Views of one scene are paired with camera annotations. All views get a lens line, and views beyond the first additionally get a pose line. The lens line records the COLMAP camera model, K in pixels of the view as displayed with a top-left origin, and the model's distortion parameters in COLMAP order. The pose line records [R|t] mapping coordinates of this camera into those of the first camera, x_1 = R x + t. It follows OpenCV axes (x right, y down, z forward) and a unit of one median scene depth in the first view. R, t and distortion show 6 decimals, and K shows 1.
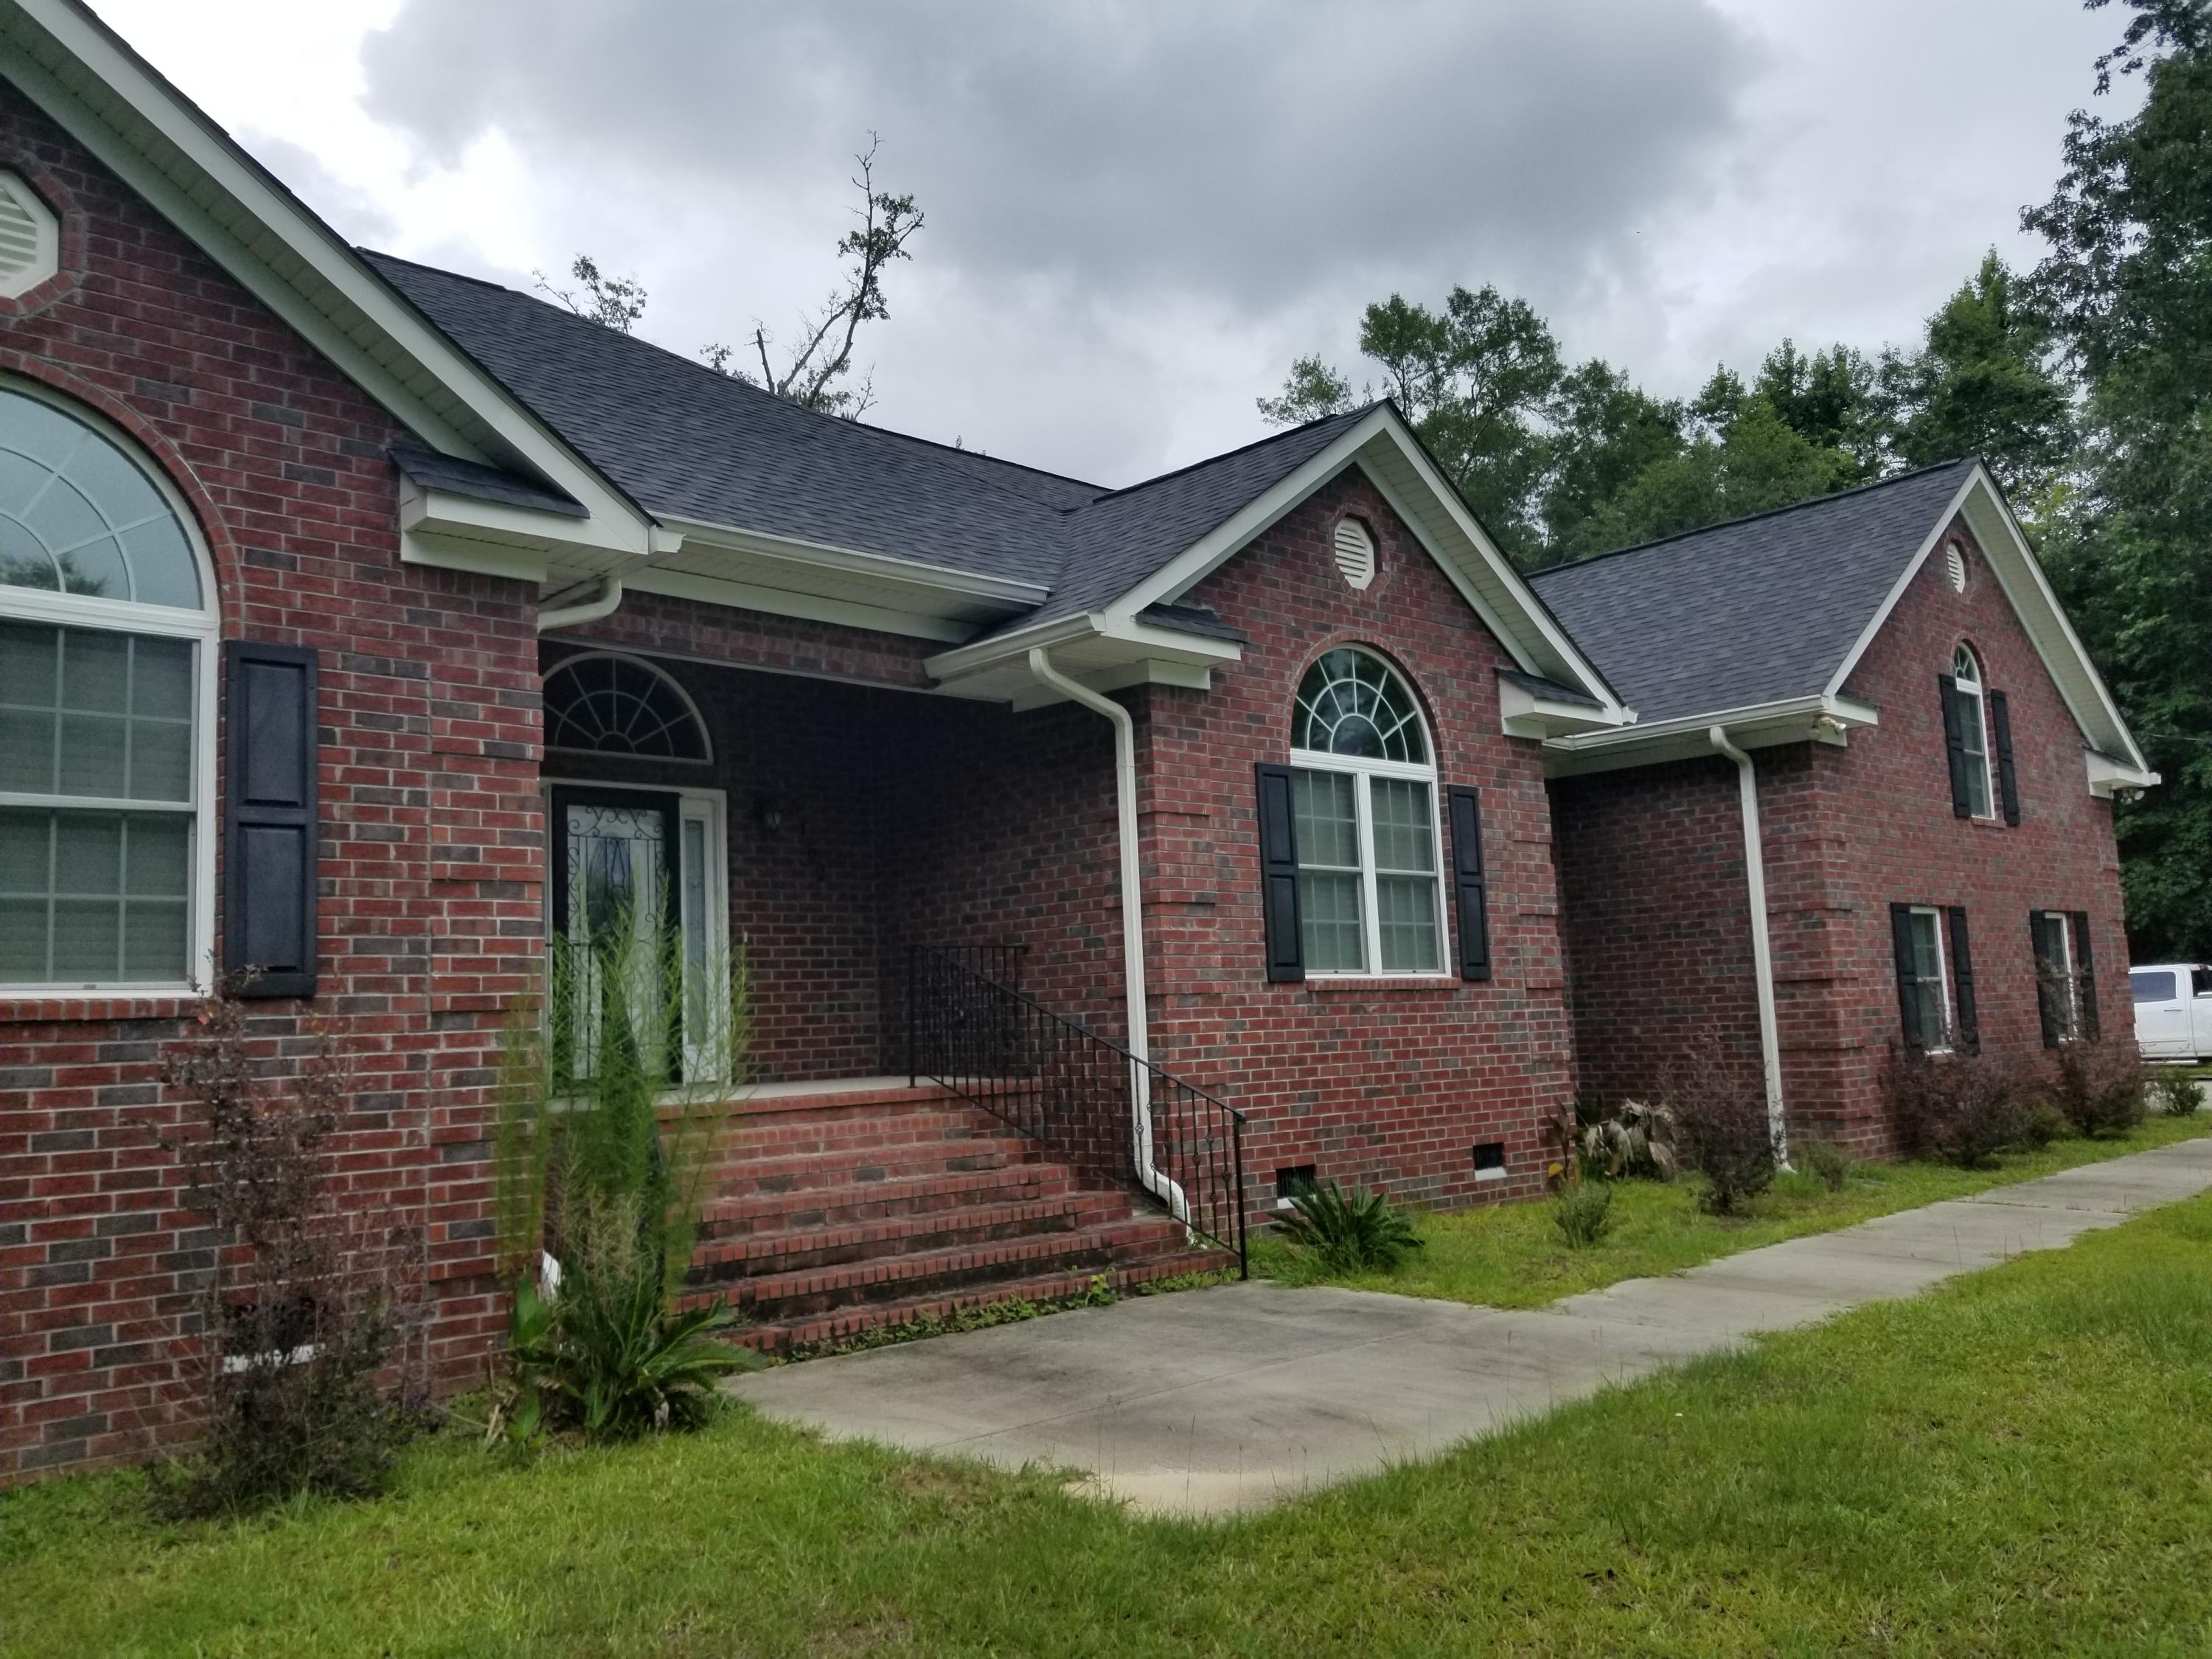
lens RADIAL K [[1739.5, 0, 1097.7], [0, 1739.5, 800.3], [0, 0, 1]] dist [0.073028, -0.085514]
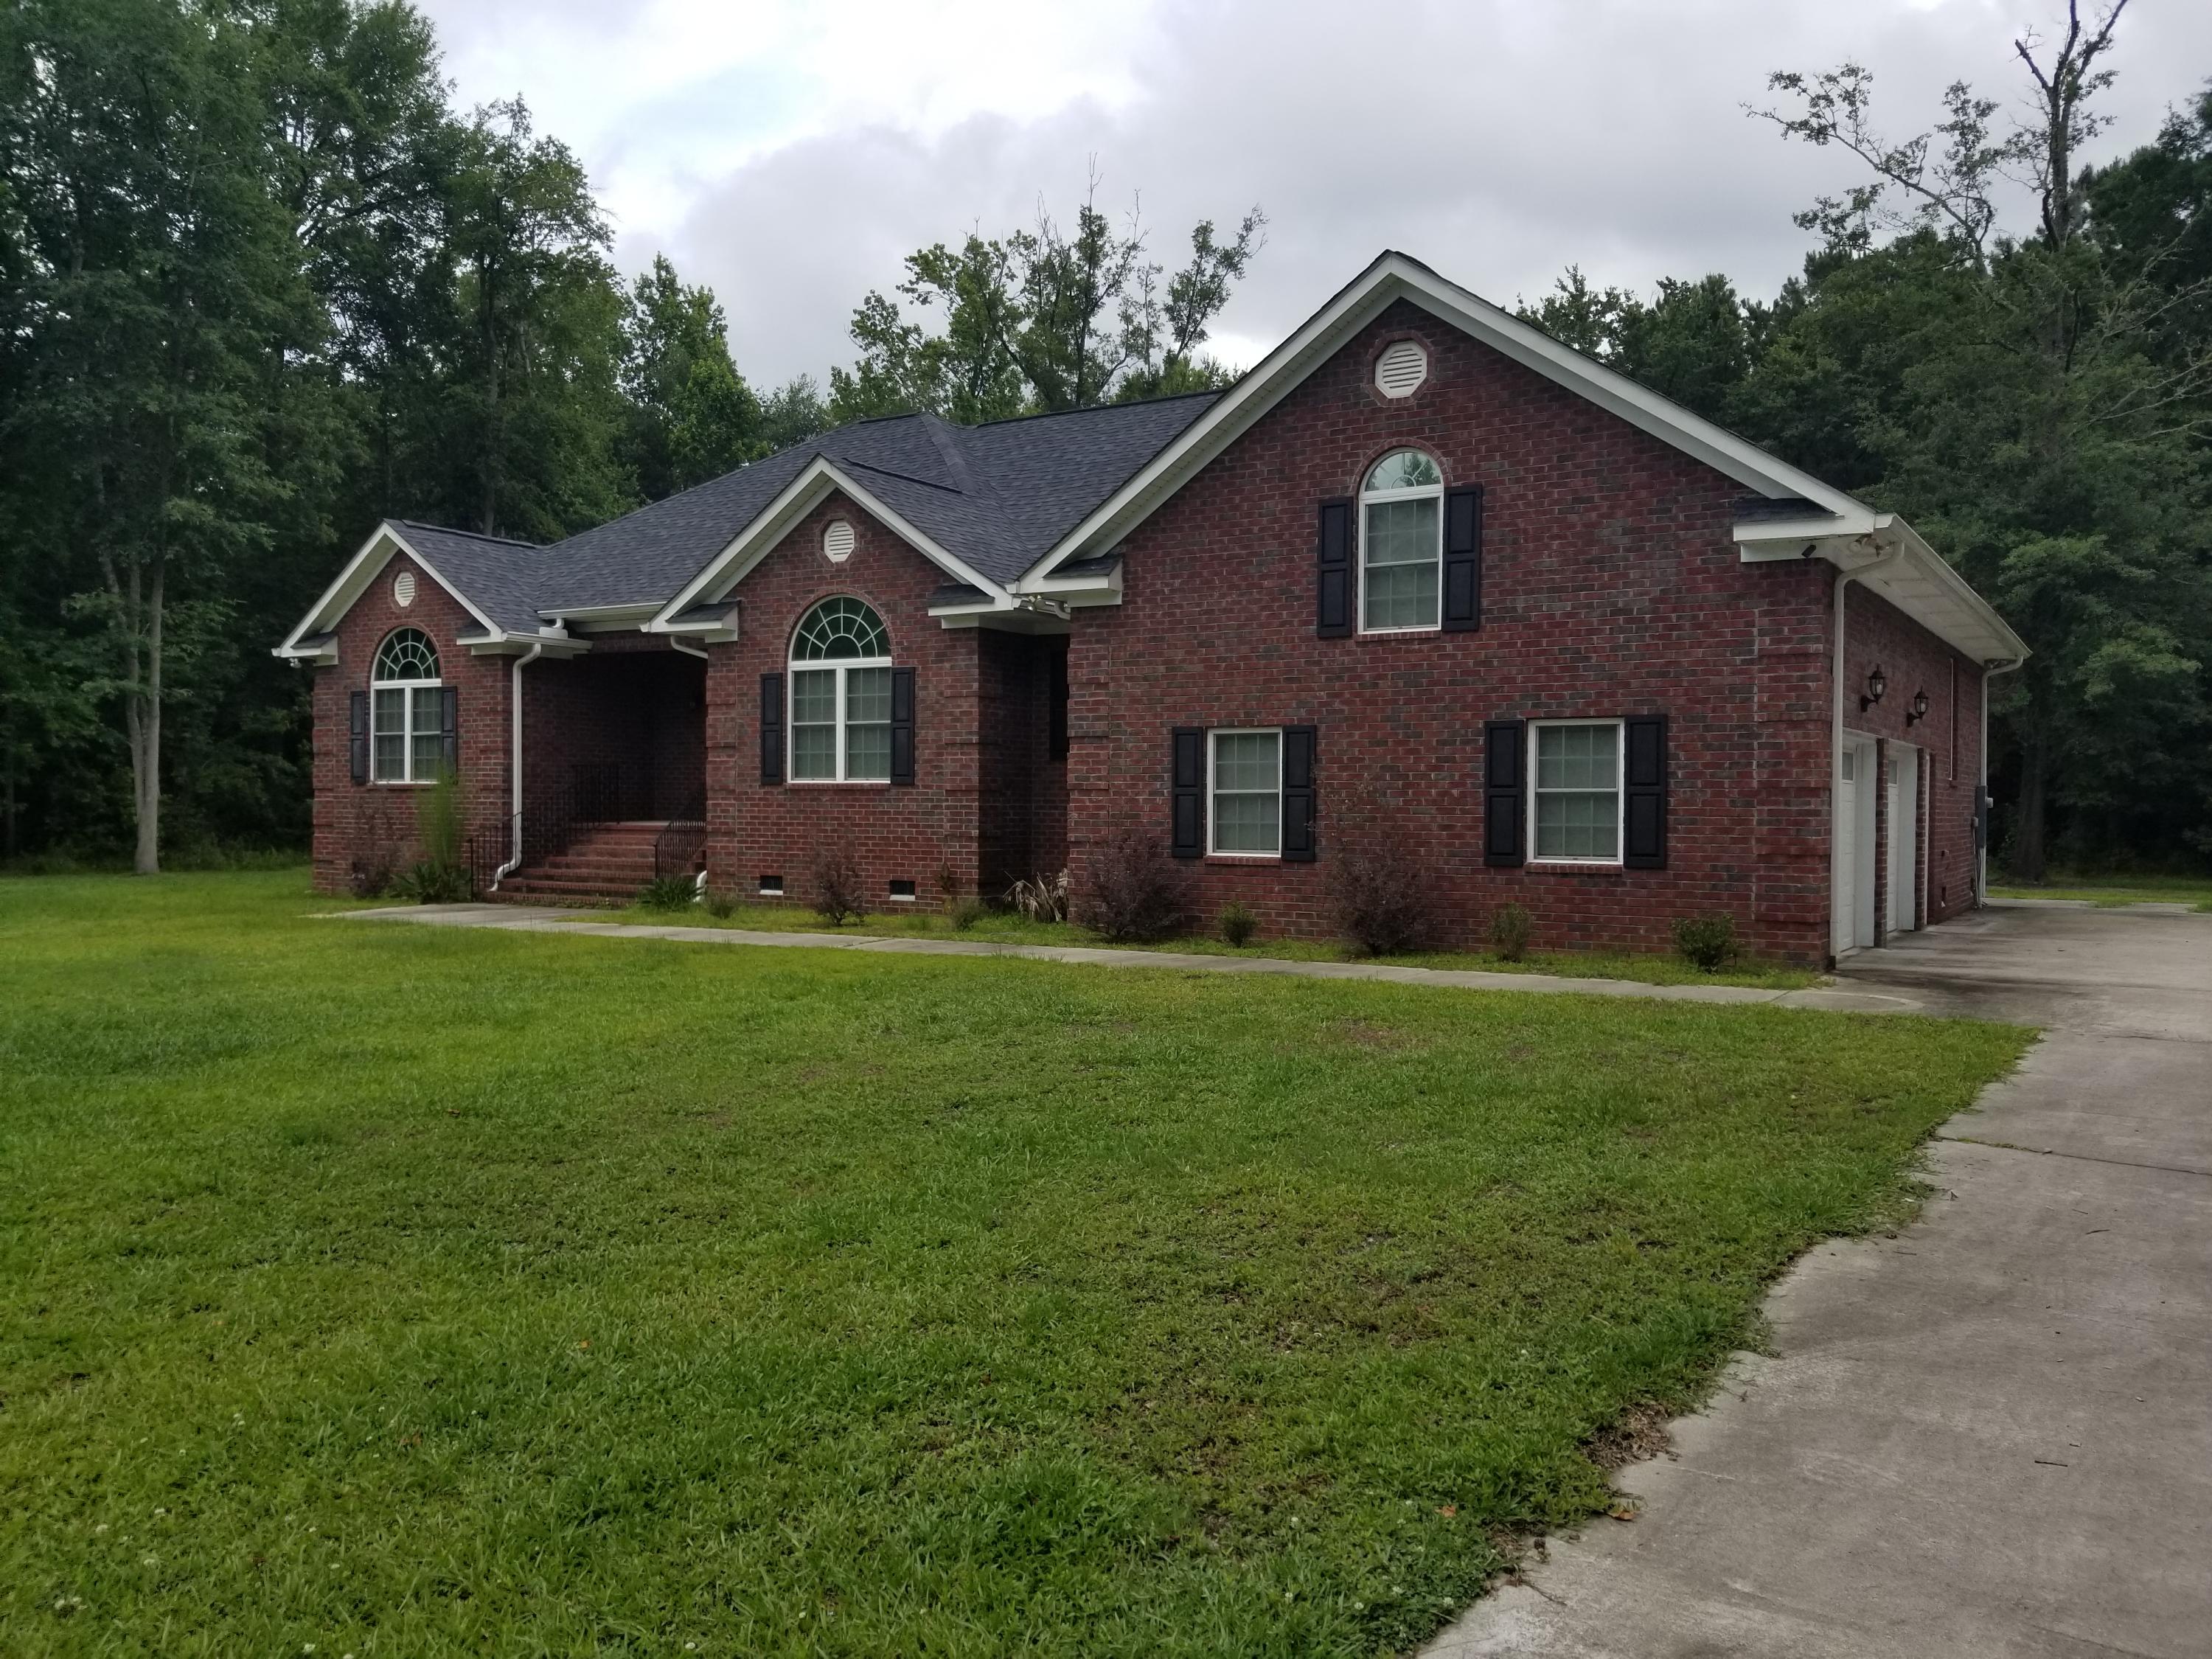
lens RADIAL K [[1725.0, 0, 1106.0], [0, 1725.0, 829.5], [0, 0, 1]] dist [0.068786, -0.004131]
pose [[0.259259, 0.056222, -0.964170, 1.958274], [0.112202, 0.989791, 0.087887, 0.022982], [0.959268, -0.130968, 0.250304, 0.804921]]
